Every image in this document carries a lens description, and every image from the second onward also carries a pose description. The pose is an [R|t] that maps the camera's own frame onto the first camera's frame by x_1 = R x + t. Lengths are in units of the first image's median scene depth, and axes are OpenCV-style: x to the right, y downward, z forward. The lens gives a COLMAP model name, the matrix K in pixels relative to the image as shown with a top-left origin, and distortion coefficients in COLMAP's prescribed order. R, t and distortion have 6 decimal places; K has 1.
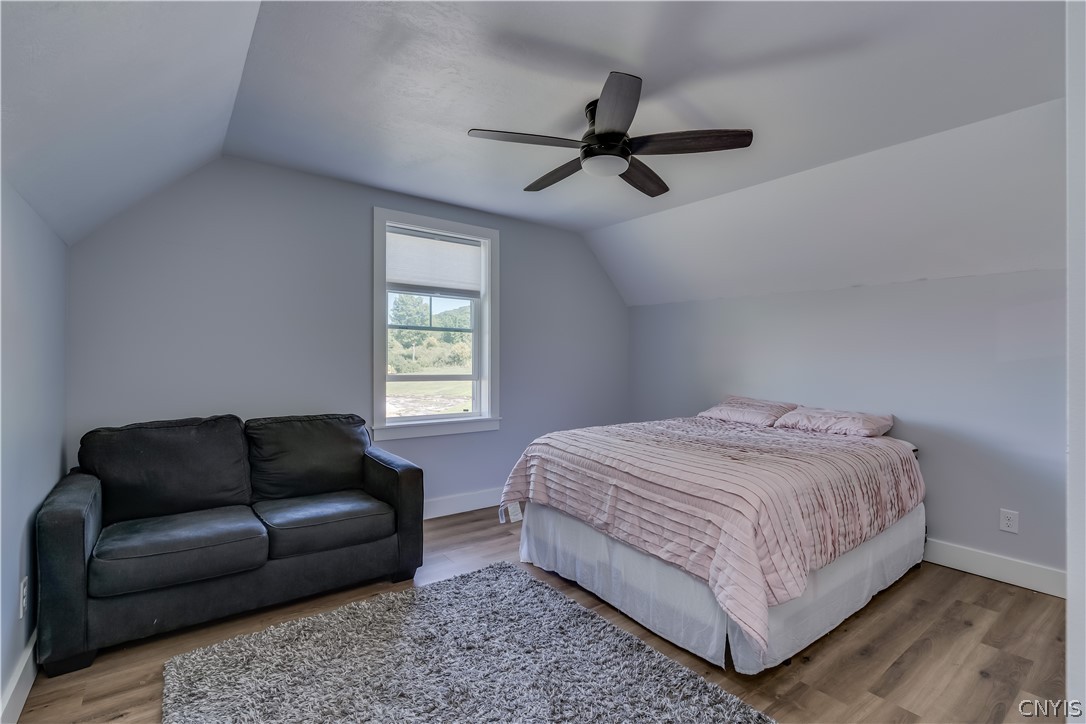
lens RADIAL K [[492.4, 0, 547.1], [0, 492.4, 357.7], [0, 0, 1]] dist [-0.013438, 0.002889]
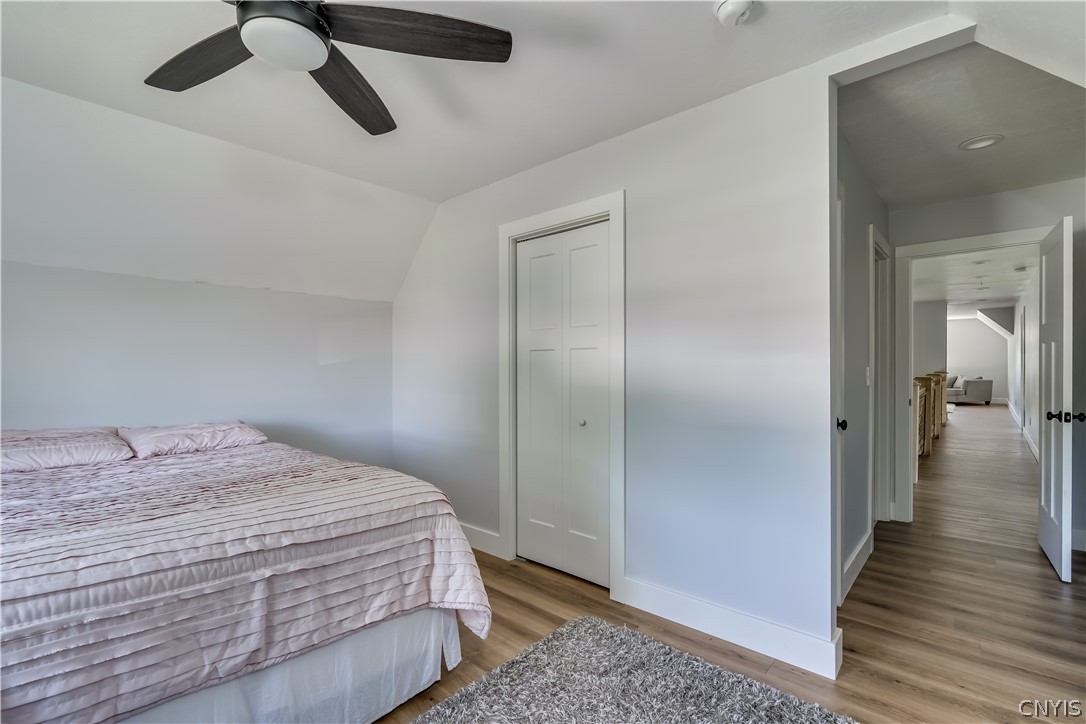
lens RADIAL K [[492.4, 0, 547.9], [0, 492.4, 364.6], [0, 0, 1]] dist [-0.013438, 0.002889]
pose [[-0.186707, -0.011539, 0.982348, -0.505760], [0.003259, 0.999918, 0.012365, -0.007857], [-0.982410, 0.005510, -0.186654, 0.763118]]
